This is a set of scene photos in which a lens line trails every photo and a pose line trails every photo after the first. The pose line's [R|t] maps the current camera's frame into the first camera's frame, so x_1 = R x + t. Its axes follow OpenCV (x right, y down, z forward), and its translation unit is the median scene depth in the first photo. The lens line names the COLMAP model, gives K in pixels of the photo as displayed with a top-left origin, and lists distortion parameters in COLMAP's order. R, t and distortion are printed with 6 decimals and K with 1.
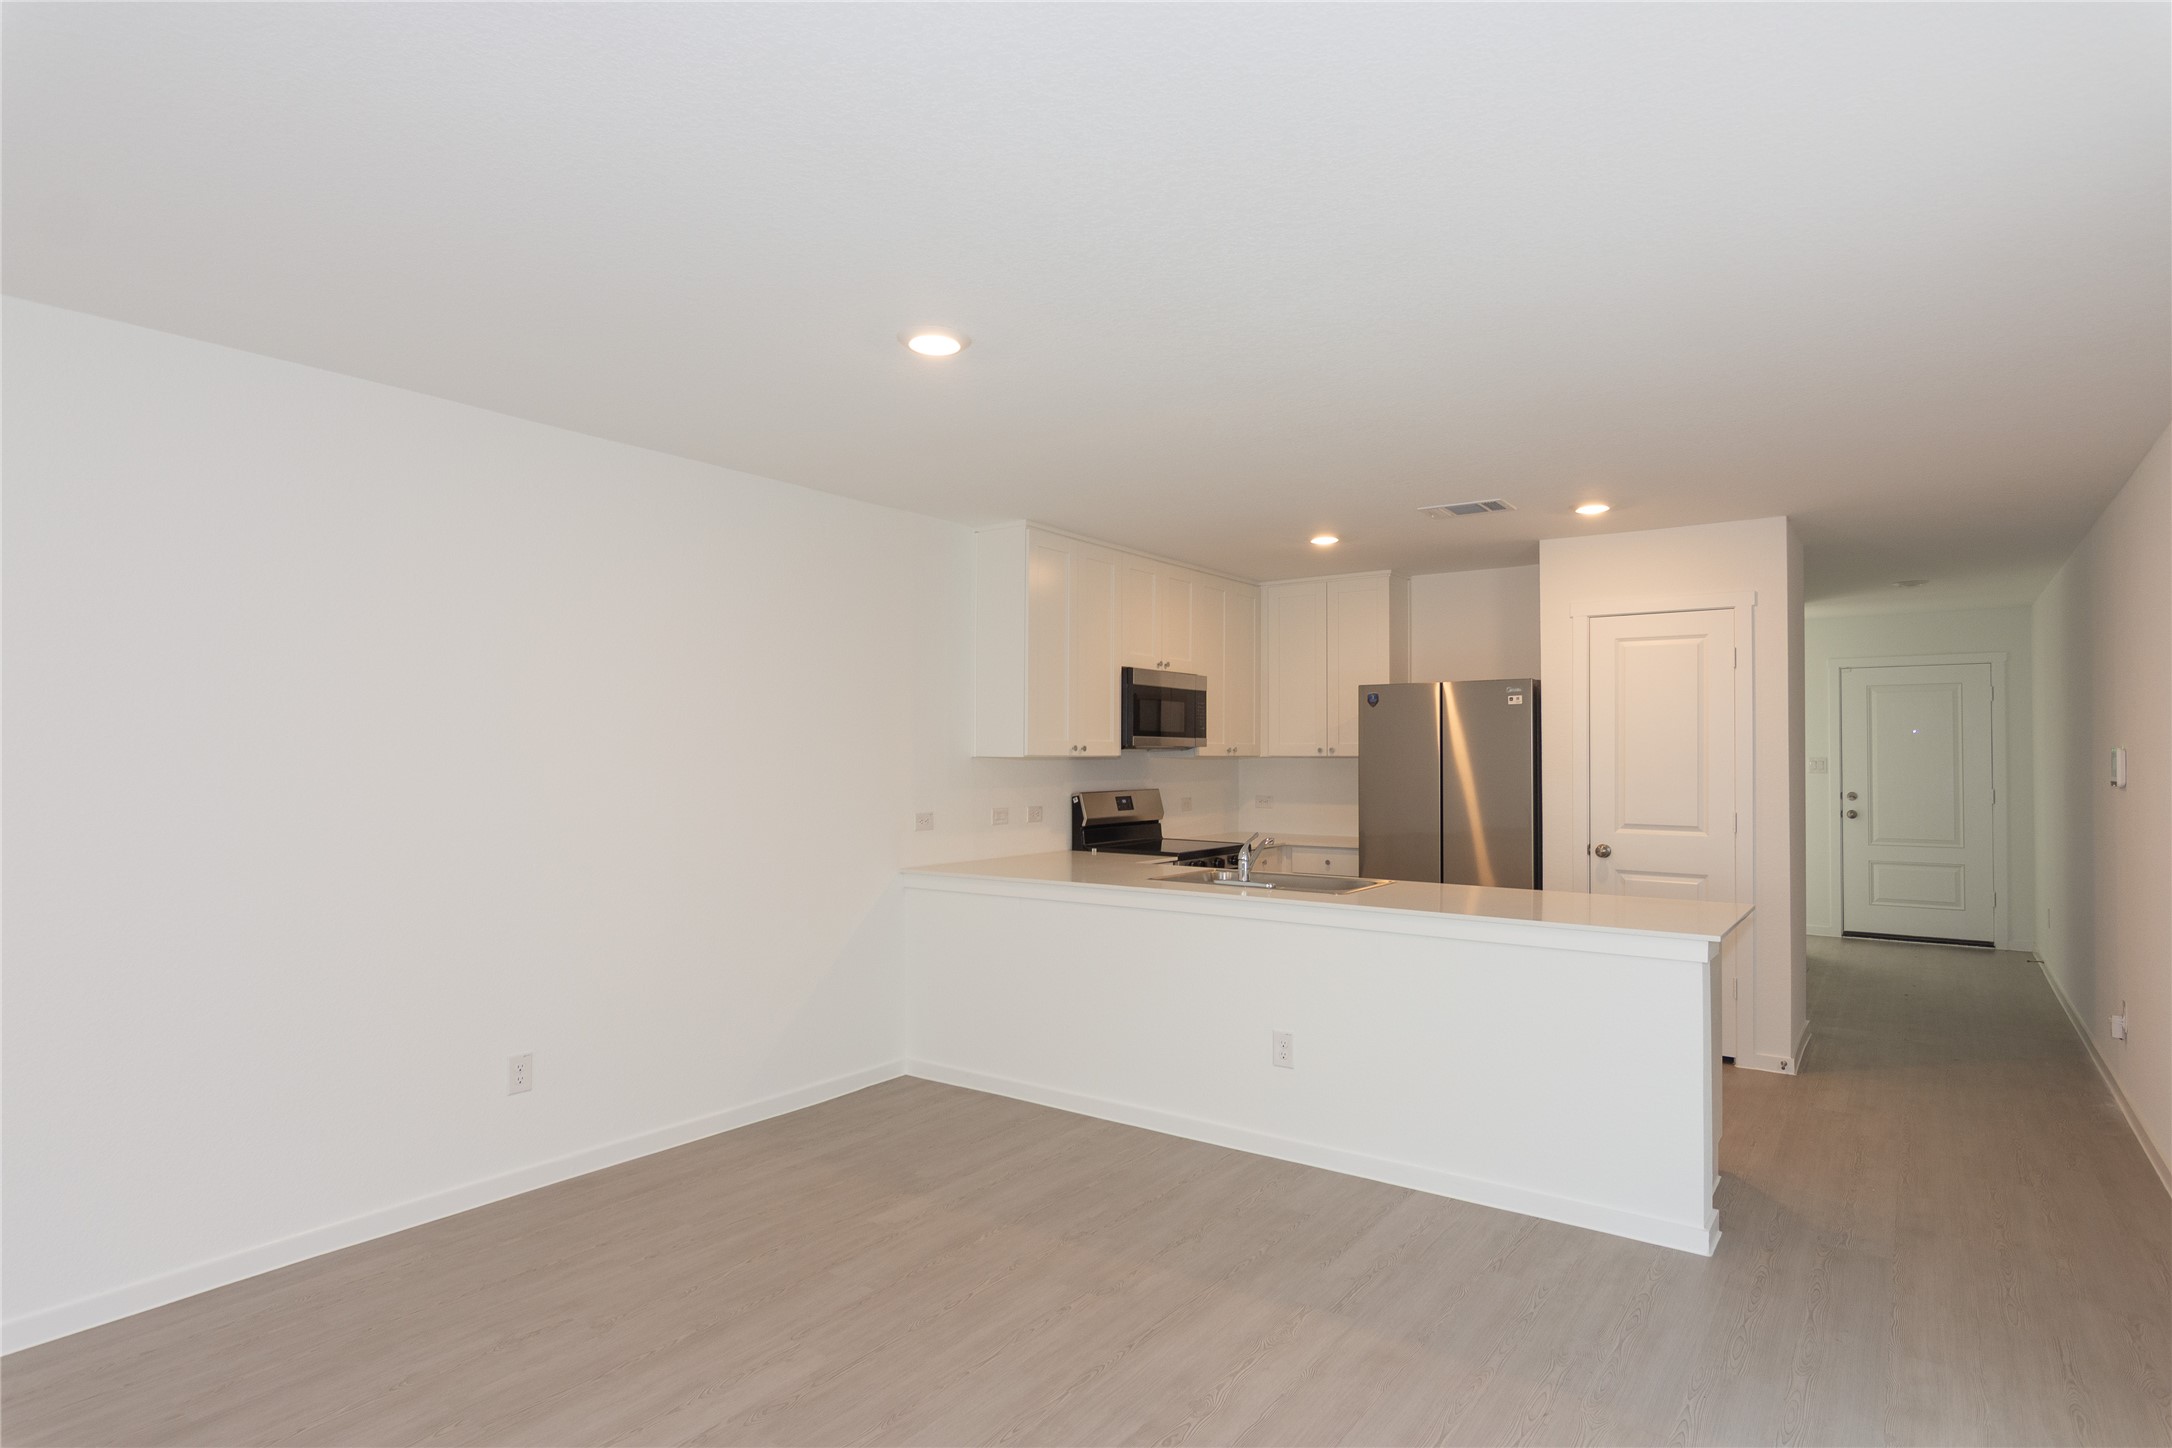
lens RADIAL K [[1152.0, 0, 1079.8], [0, 1152.0, 733.6], [0, 0, 1]] dist [-0.003182, 0.000142]
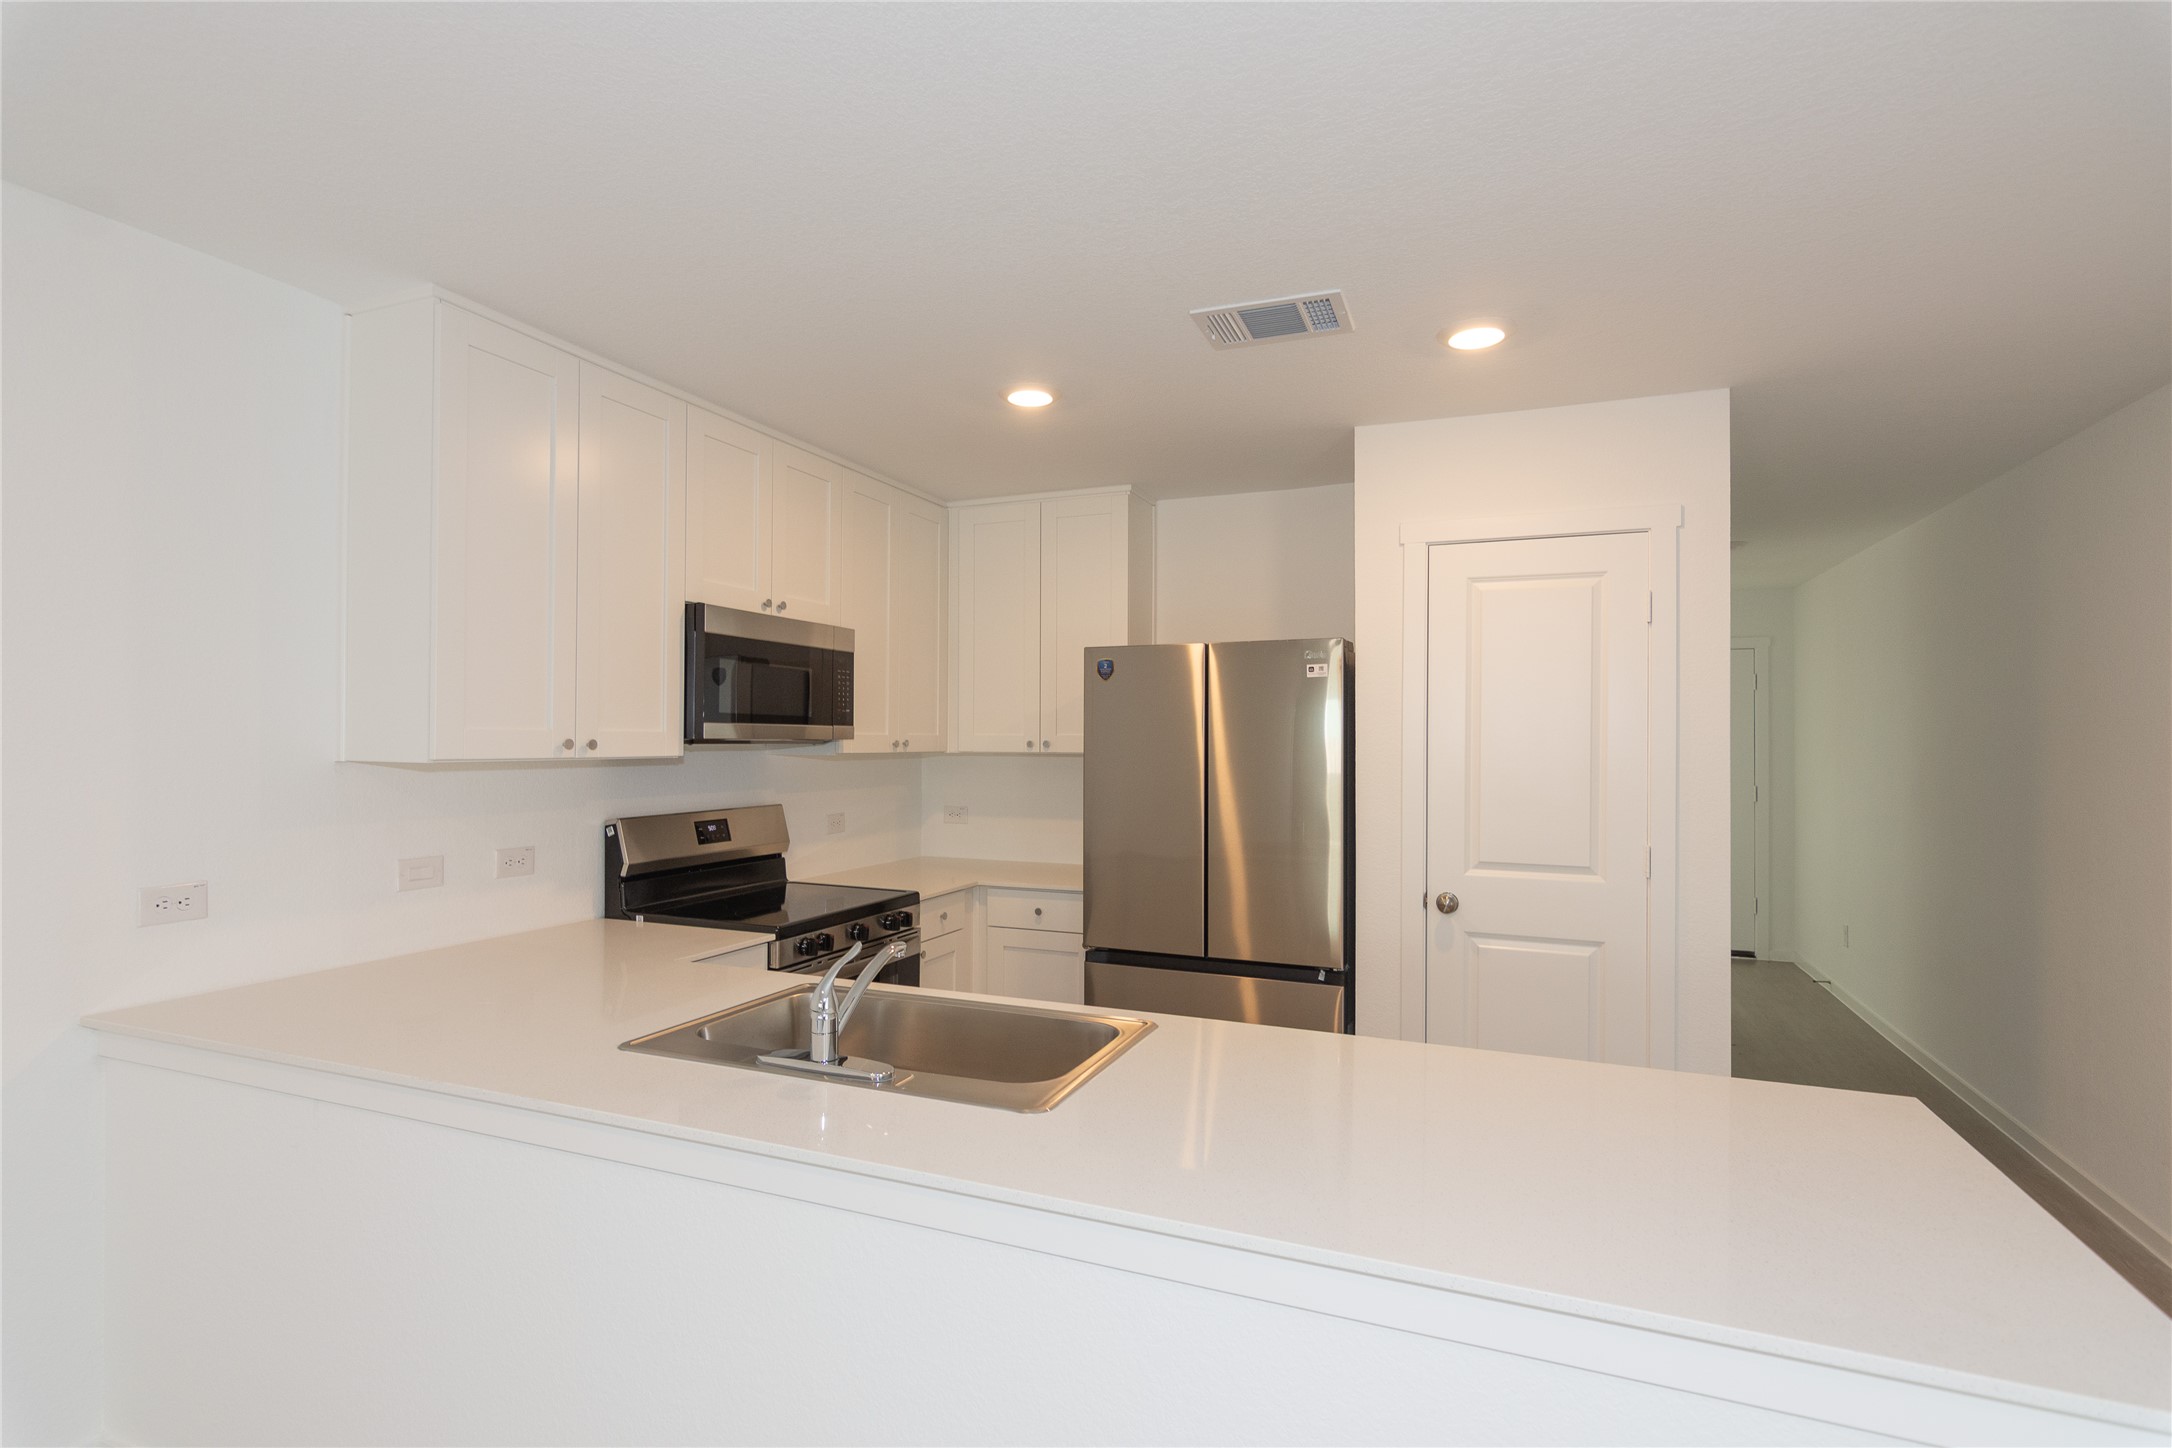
lens RADIAL K [[1049.5, 0, 1084.4], [0, 1049.5, 729.9], [0, 0, 1]] dist [-0.000108, -0.000470]
pose [[0.972404, 0.004729, 0.233254, 0.106215], [-0.006901, 0.999940, 0.008496, 0.000297], [-0.233200, -0.009871, 0.972379, 0.432563]]
